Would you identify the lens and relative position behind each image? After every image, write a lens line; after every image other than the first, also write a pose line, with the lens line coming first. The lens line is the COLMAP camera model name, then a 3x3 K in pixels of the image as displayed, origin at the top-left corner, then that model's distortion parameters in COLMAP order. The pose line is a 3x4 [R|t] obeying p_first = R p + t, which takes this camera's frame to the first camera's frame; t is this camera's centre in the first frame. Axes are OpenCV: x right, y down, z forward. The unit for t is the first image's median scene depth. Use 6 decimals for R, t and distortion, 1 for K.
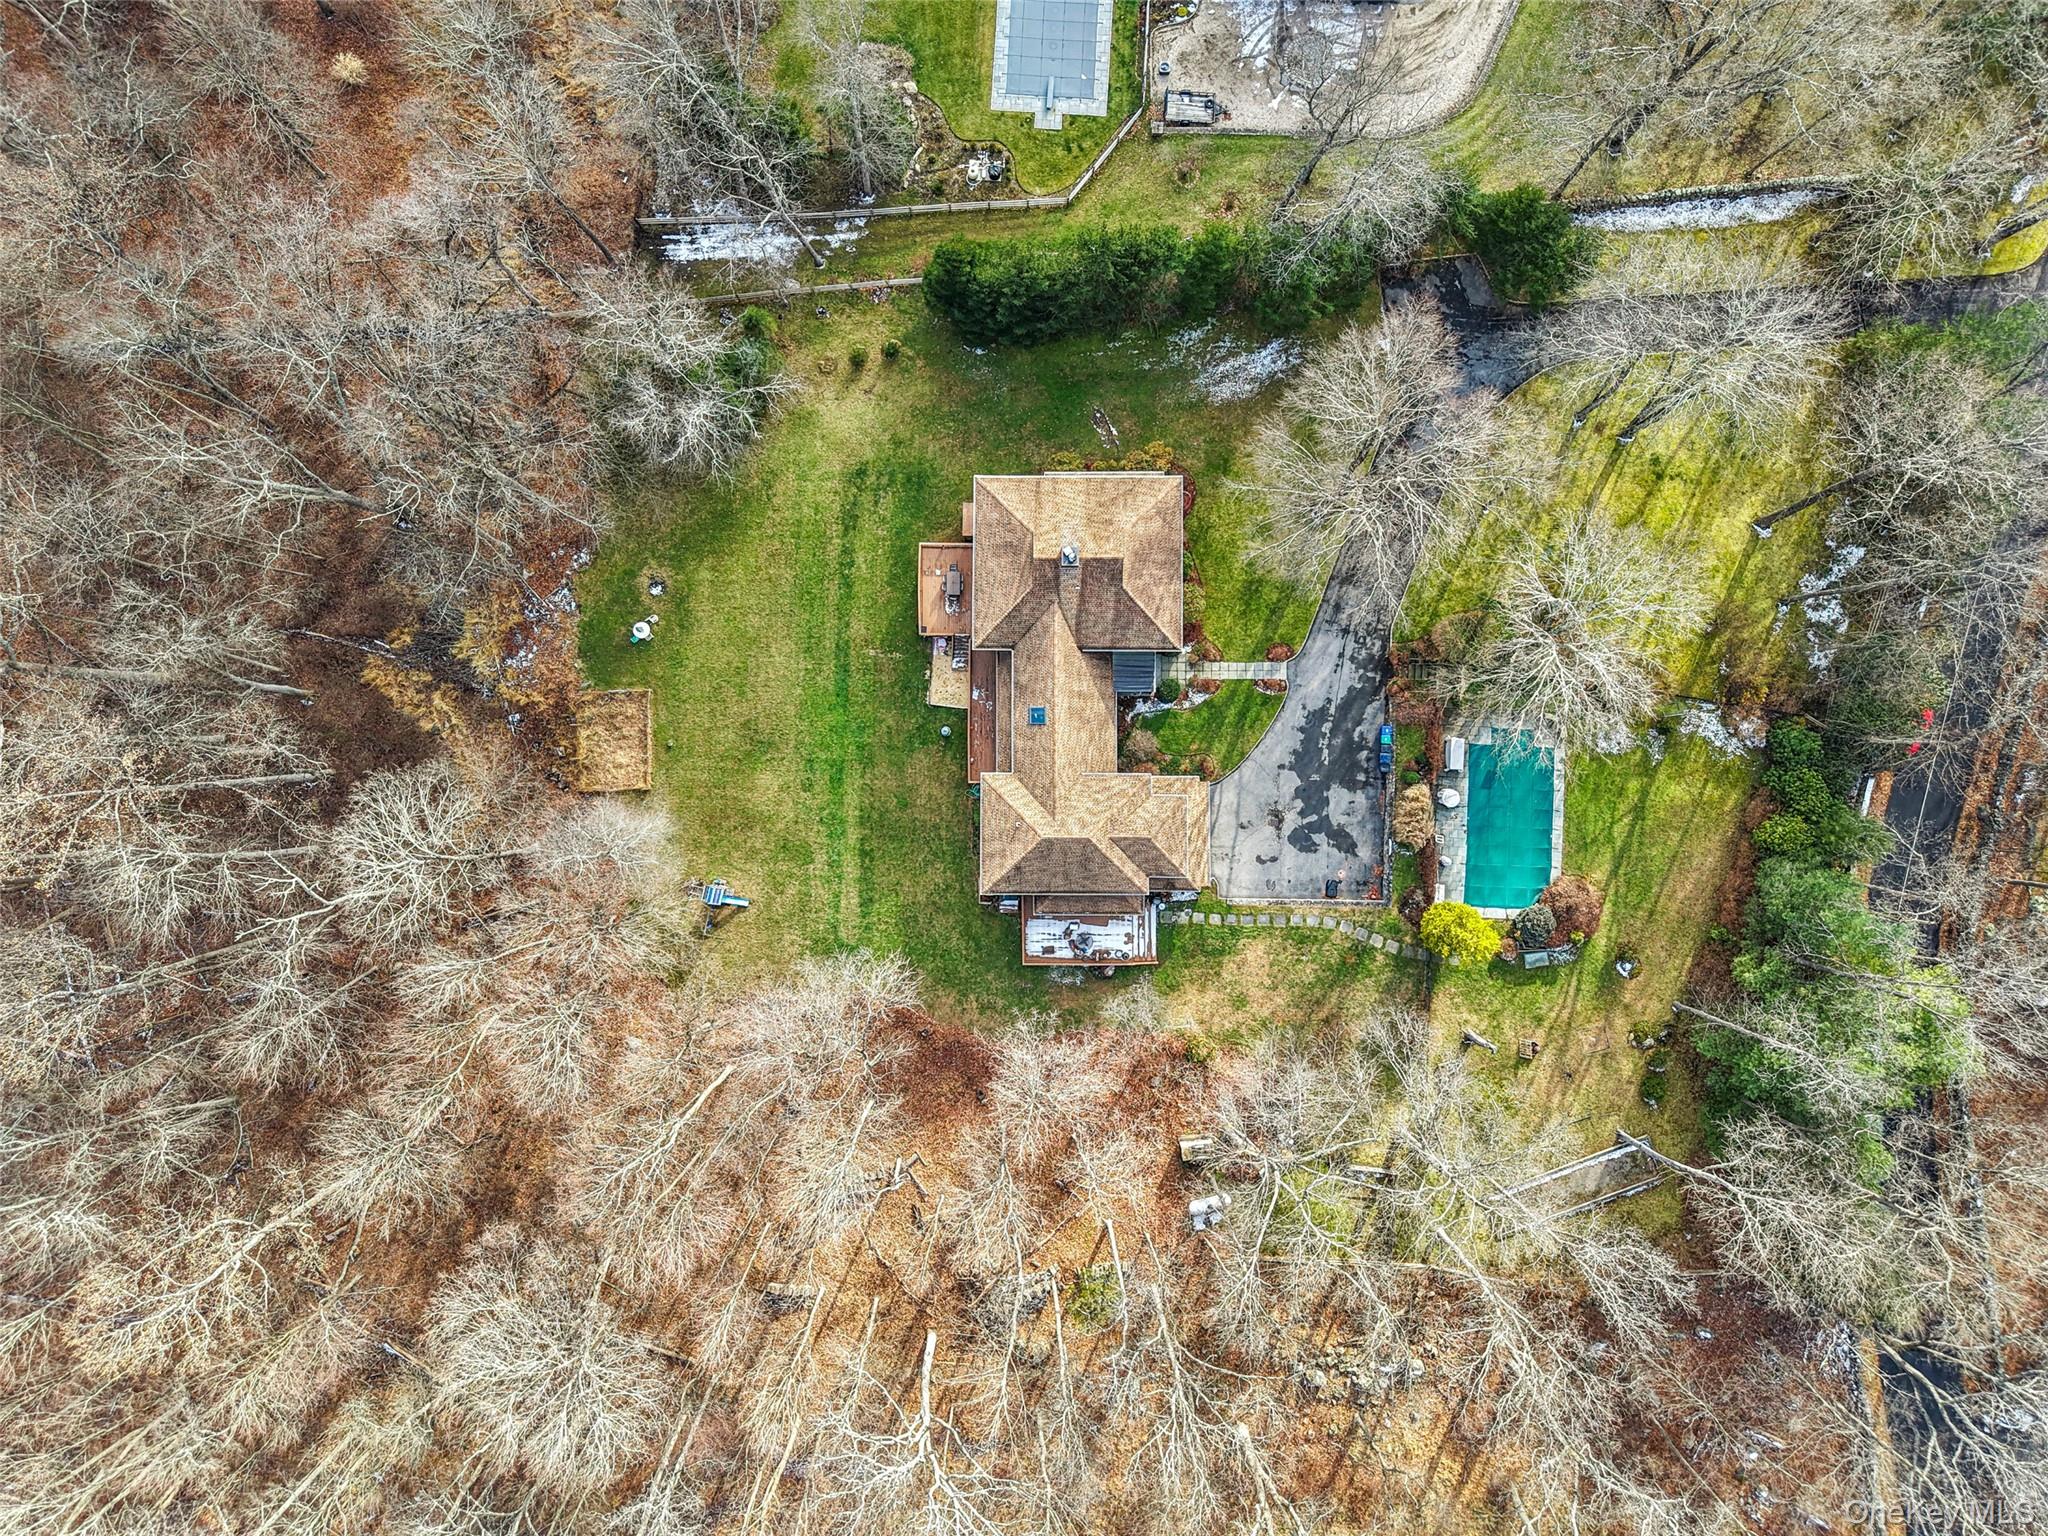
lens RADIAL K [[1425.6, 0, 1022.9], [0, 1425.6, 762.9], [0, 0, 1]] dist [0.010069, -0.010558]
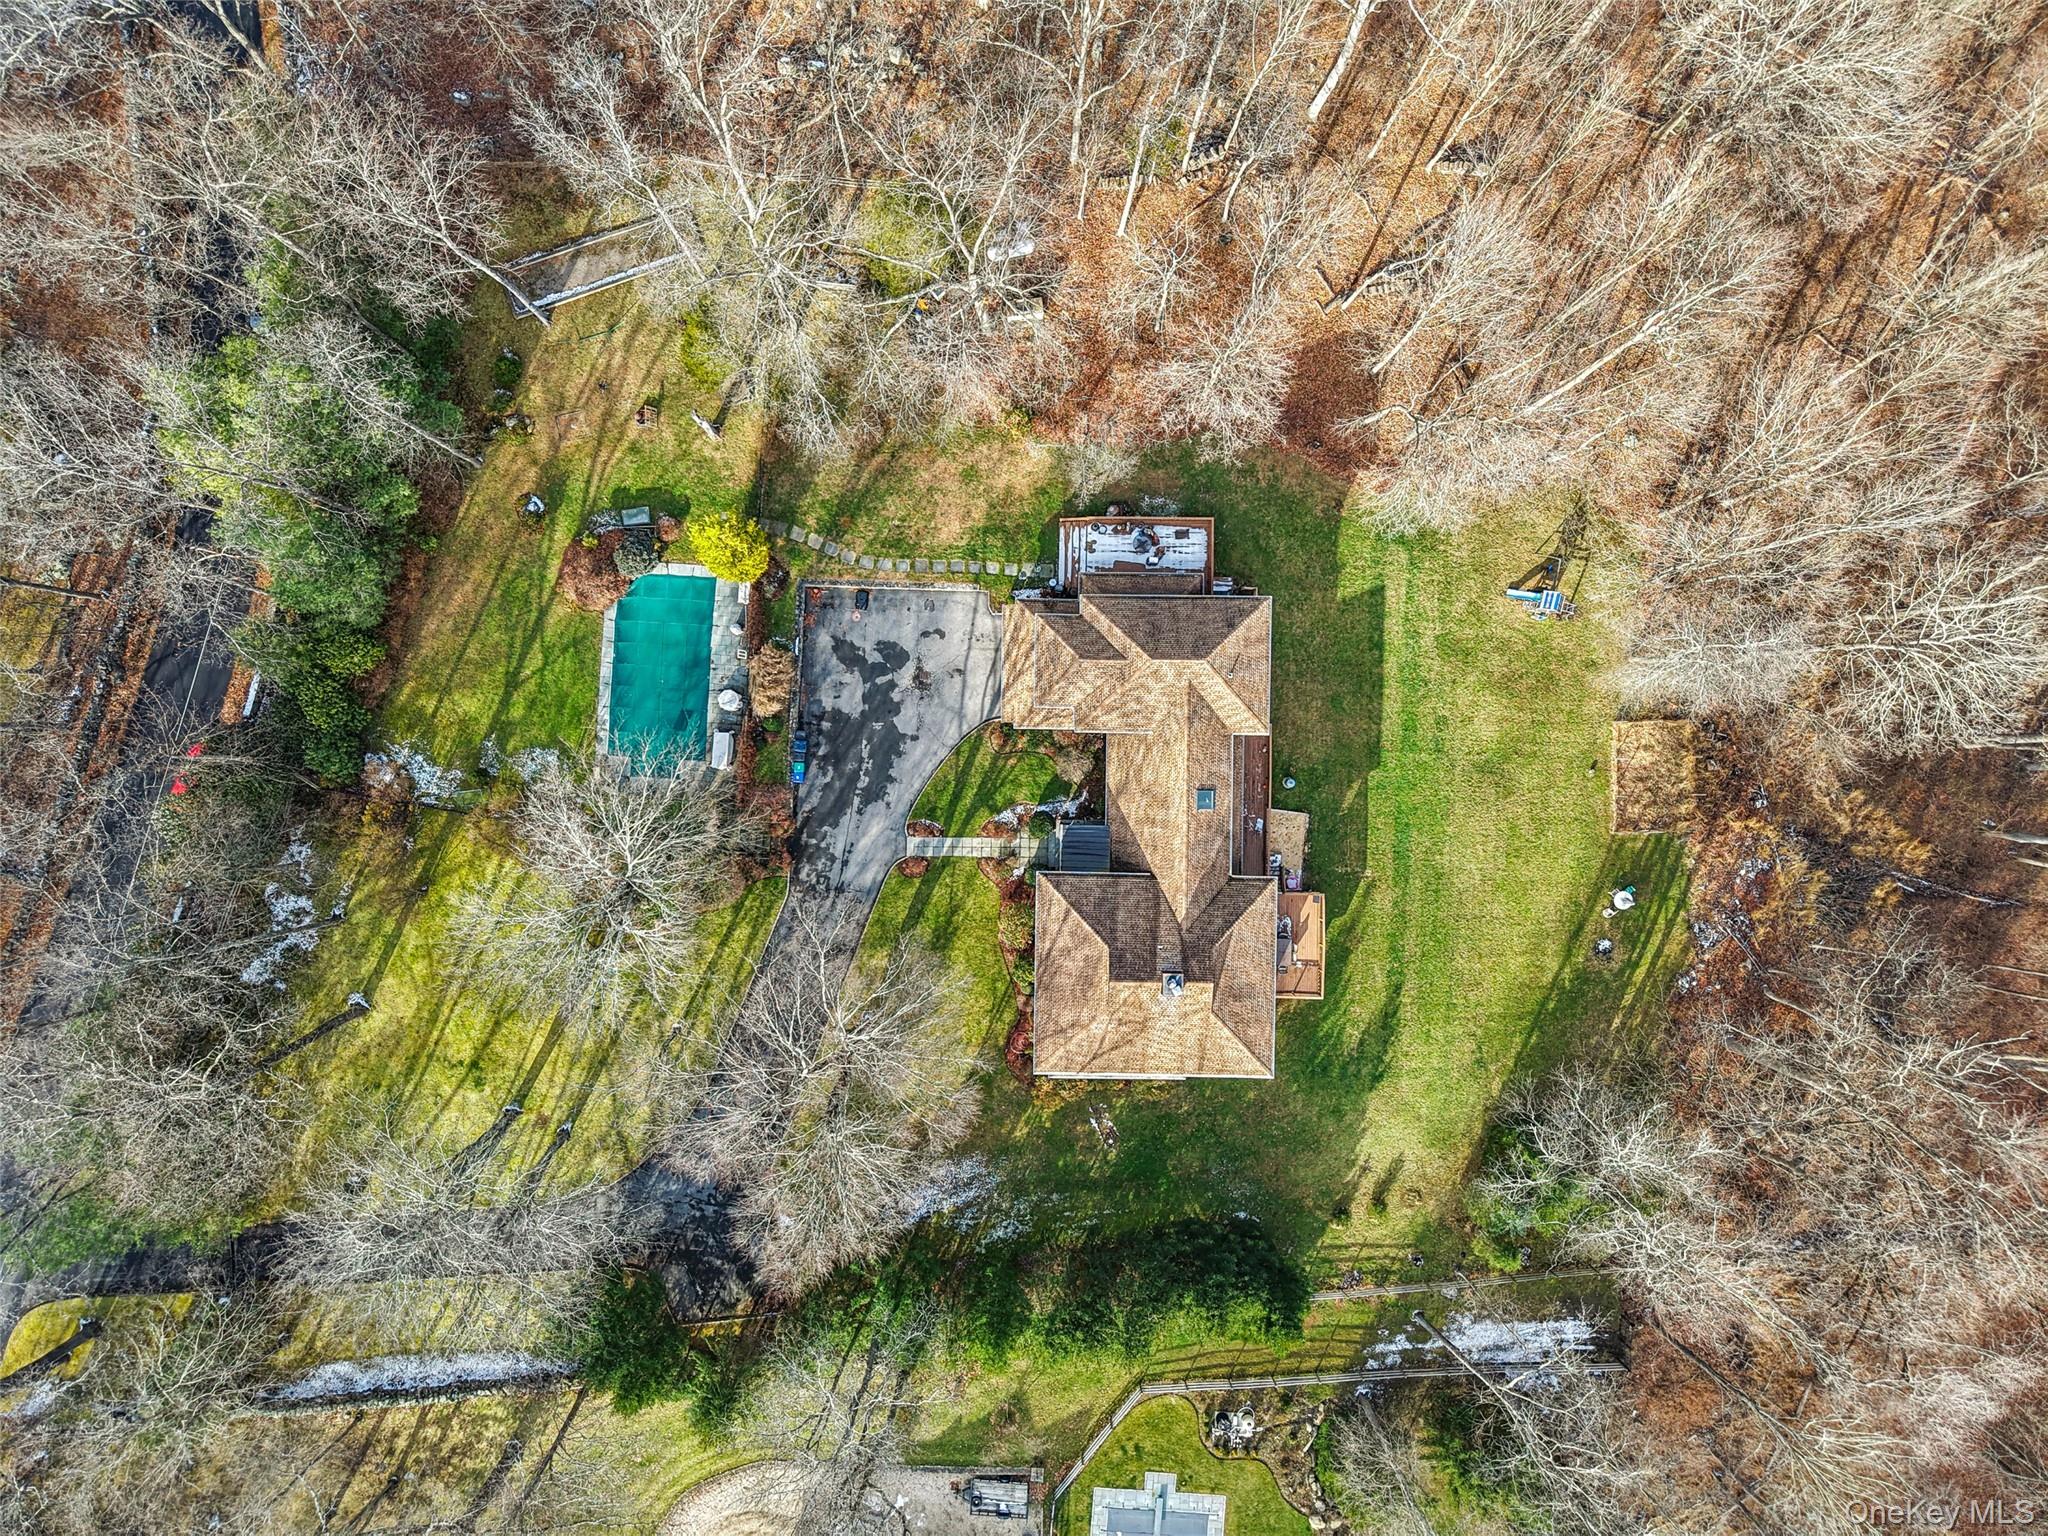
lens RADIAL K [[1425.6, 0, 1054.2], [0, 1425.6, 677.5], [0, 0, 1]] dist [0.010069, -0.010558]
pose [[-0.999801, -0.013391, -0.014805, 0.109679], [0.012683, -0.998819, 0.046911, -0.000414], [-0.015415, 0.046714, 0.998789, 0.113808]]
